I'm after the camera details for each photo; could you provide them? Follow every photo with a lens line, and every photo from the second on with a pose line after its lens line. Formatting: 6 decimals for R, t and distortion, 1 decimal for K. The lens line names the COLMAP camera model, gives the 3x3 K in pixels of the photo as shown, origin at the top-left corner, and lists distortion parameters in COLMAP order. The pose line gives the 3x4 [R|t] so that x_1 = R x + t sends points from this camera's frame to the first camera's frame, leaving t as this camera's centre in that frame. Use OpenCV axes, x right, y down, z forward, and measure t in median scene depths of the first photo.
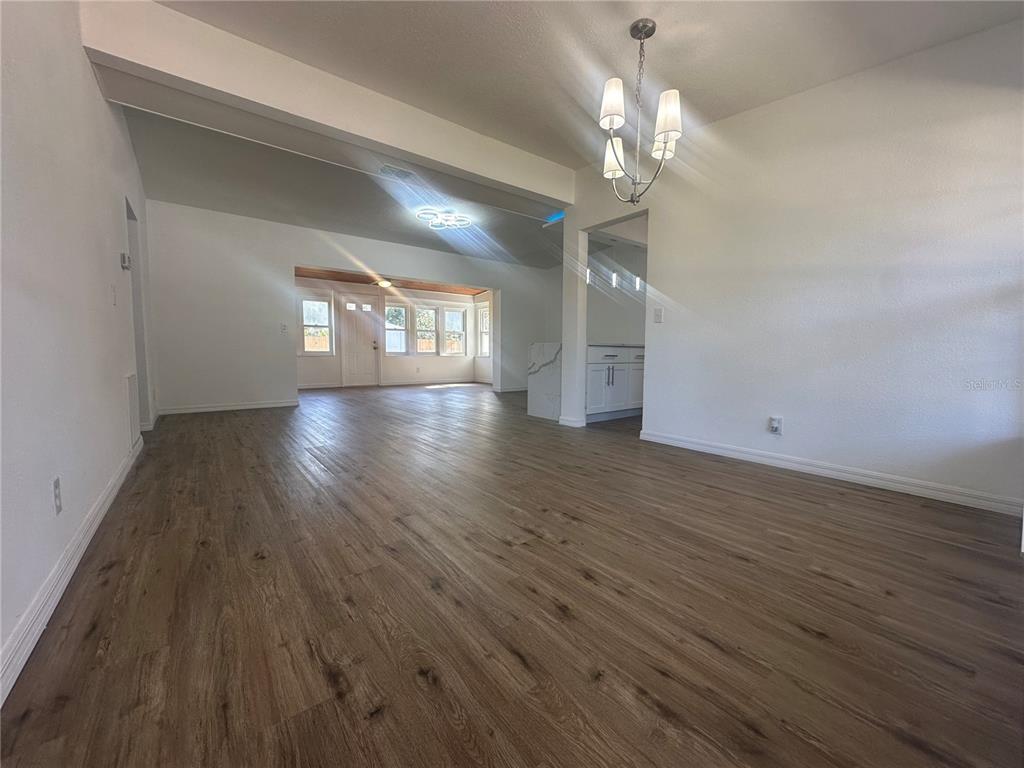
lens RADIAL K [[409.5, 0, 510.5], [0, 409.5, 382.6], [0, 0, 1]] dist [-0.001434, 0.000016]
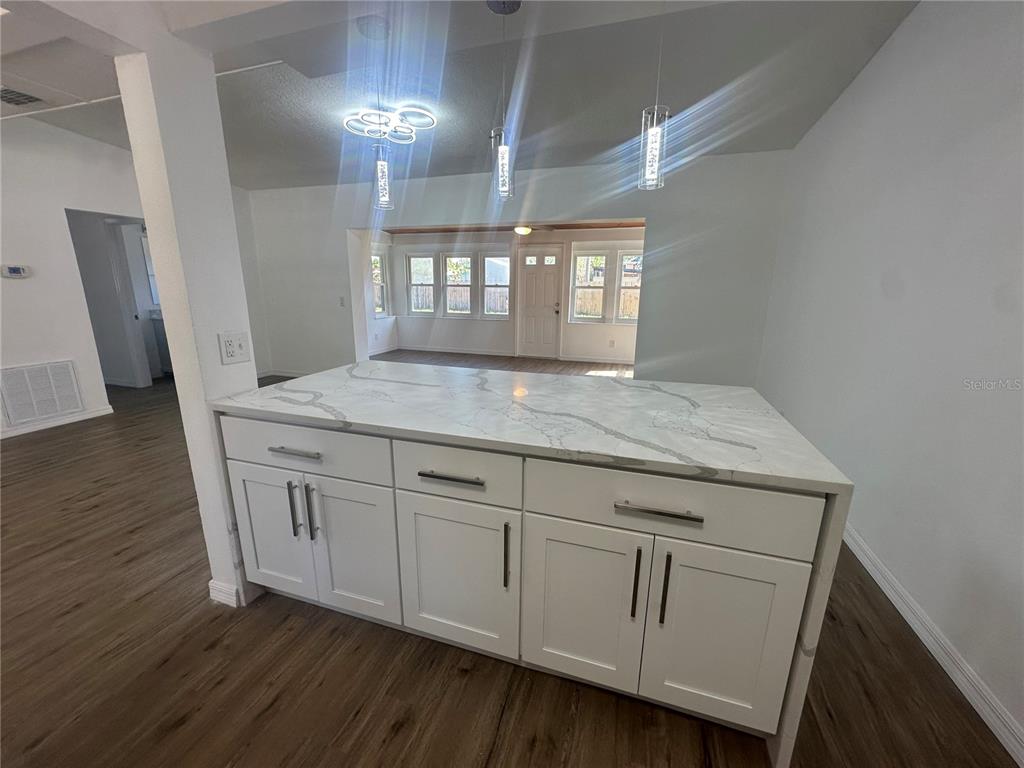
lens RADIAL K [[409.5, 0, 510.5], [0, 409.5, 382.6], [0, 0, 1]] dist [-0.001434, 0.000016]
pose [[0.567892, 0.192284, -0.800328, 0.989846], [-0.068468, 0.979996, 0.186868, -0.322197], [0.820250, -0.051324, 0.569698, 1.620452]]
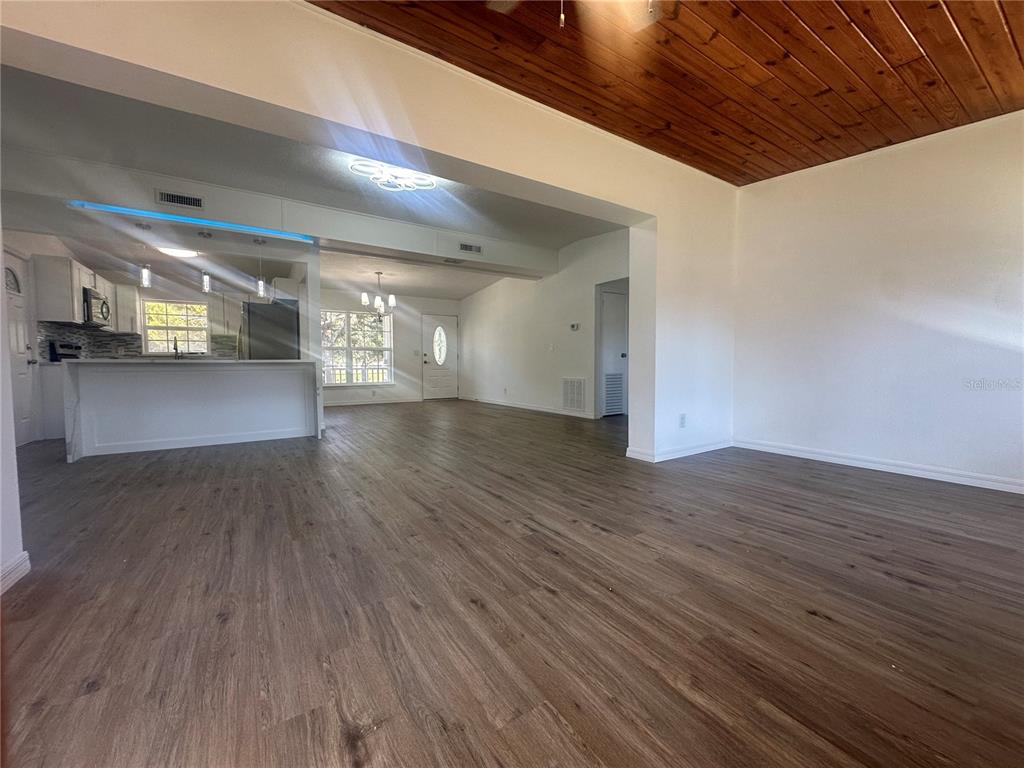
lens RADIAL K [[407.1, 0, 510.4], [0, 407.1, 384.3], [0, 0, 1]] dist [-0.002619, 0.000221]
pose [[-0.996990, -0.006028, 0.077290, -0.831863], [0.003674, 0.992179, 0.124771, -0.286720], [-0.077437, 0.124680, -0.989171, 3.492709]]
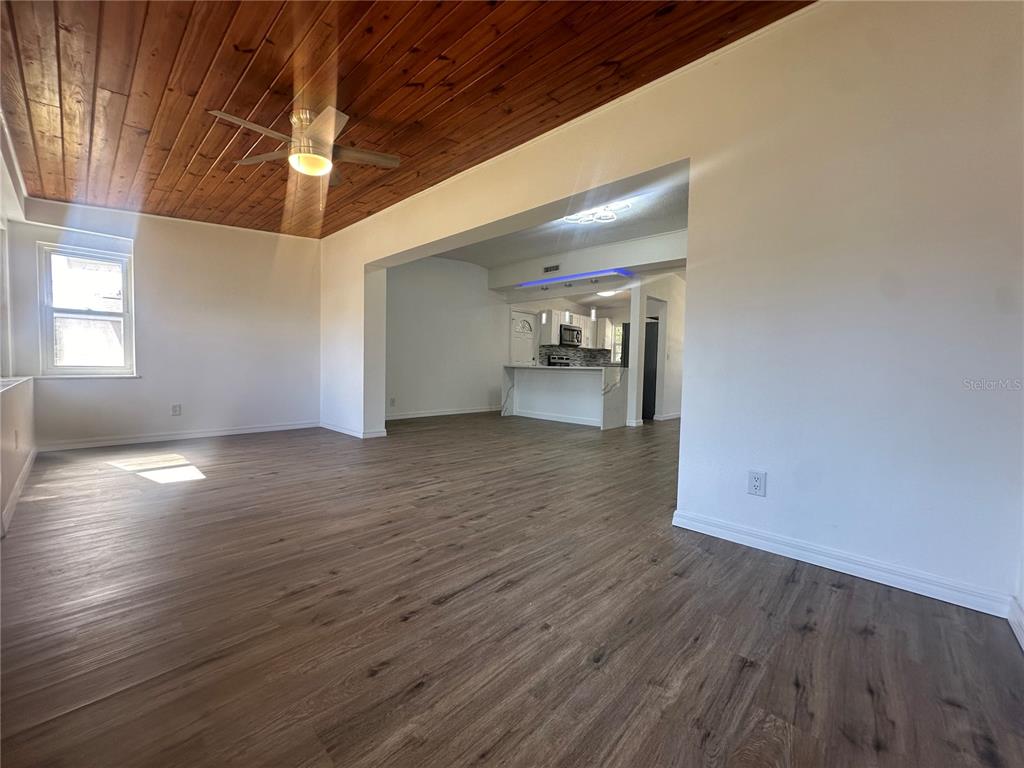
lens RADIAL K [[408.0, 0, 510.2], [0, 408.0, 385.1], [0, 0, 1]] dist [-0.003440, 0.000283]
pose [[-0.162316, -0.055539, 0.985175, -1.932155], [0.050479, 0.996640, 0.064502, -0.249018], [-0.985447, 0.060200, -0.158967, 2.704770]]
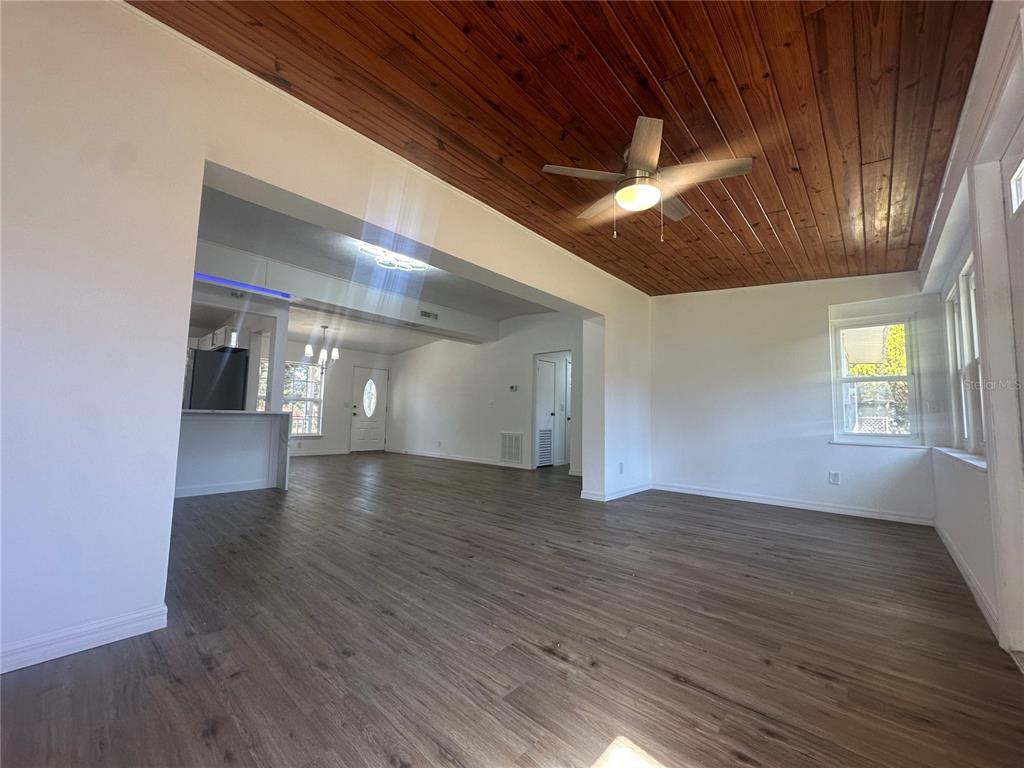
lens RADIAL K [[408.0, 0, 510.2], [0, 408.0, 385.1], [0, 0, 1]] dist [-0.003440, 0.000283]
pose [[-0.982464, -0.042610, -0.181520, -0.502960], [-0.041852, 0.999092, -0.008008, -0.319026], [0.181696, -0.000271, -0.983355, 3.757833]]
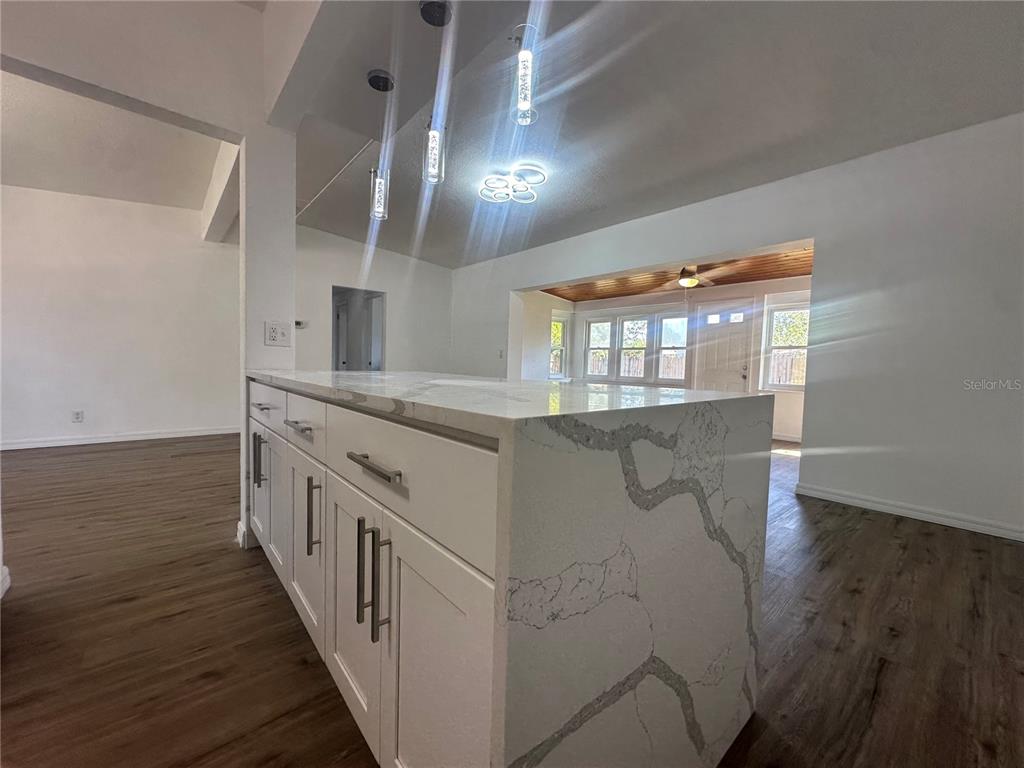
lens RADIAL K [[407.1, 0, 510.4], [0, 407.1, 384.3], [0, 0, 1]] dist [-0.002619, 0.000221]
pose [[0.055902, 0.048730, -0.997246, 1.072835], [-0.102092, 0.993852, 0.042841, -0.215019], [0.993203, 0.099416, 0.060534, 2.038868]]
